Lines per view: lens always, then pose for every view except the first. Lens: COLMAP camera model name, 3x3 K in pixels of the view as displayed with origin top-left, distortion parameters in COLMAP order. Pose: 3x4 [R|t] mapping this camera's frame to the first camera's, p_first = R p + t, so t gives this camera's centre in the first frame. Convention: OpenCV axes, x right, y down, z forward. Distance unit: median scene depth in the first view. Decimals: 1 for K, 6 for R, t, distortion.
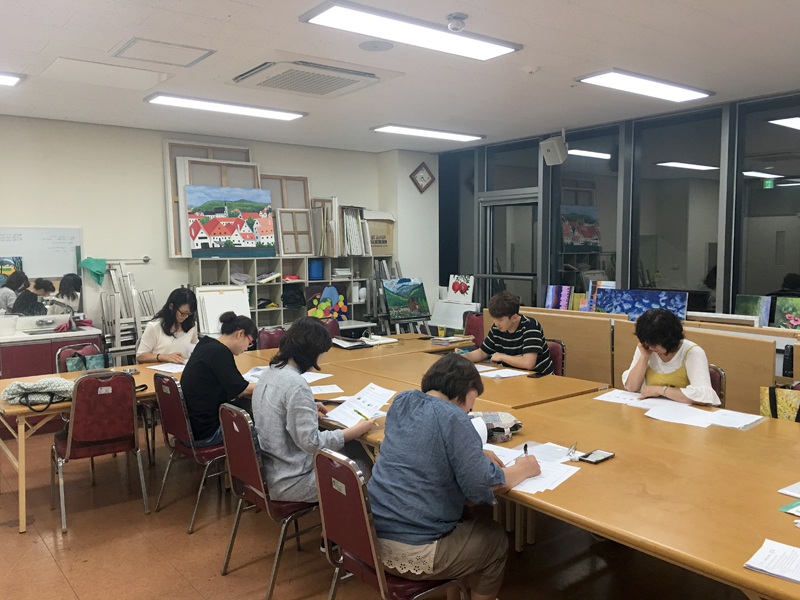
lens RADIAL K [[677.4, 0, 393.3], [0, 677.4, 302.7], [0, 0, 1]] dist [0.015721, -0.005787]
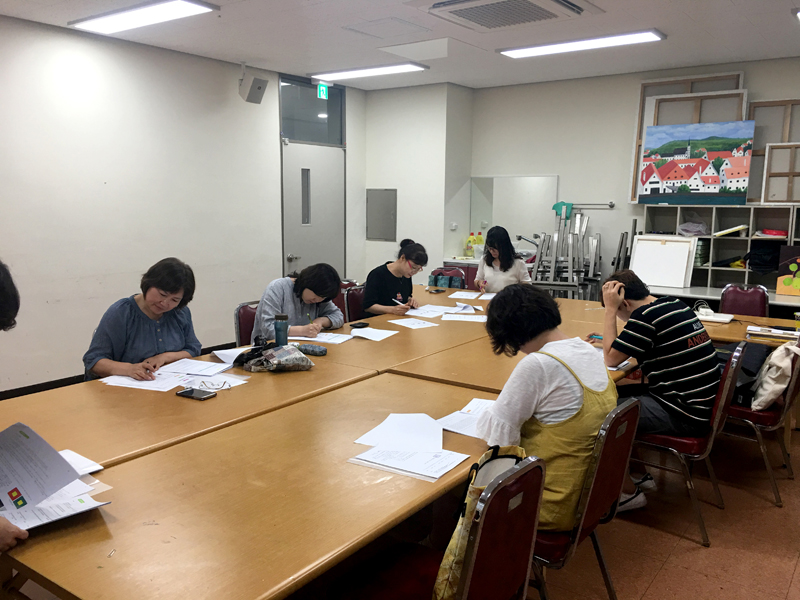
lens RADIAL K [[677.4, 0, 392.8], [0, 677.4, 301.4], [0, 0, 1]] dist [0.015721, -0.005787]
pose [[0.264452, 0.149263, -0.952778, 0.522801], [-0.092818, 0.987303, 0.128909, -0.020713], [0.959922, 0.054345, 0.274949, 0.395816]]
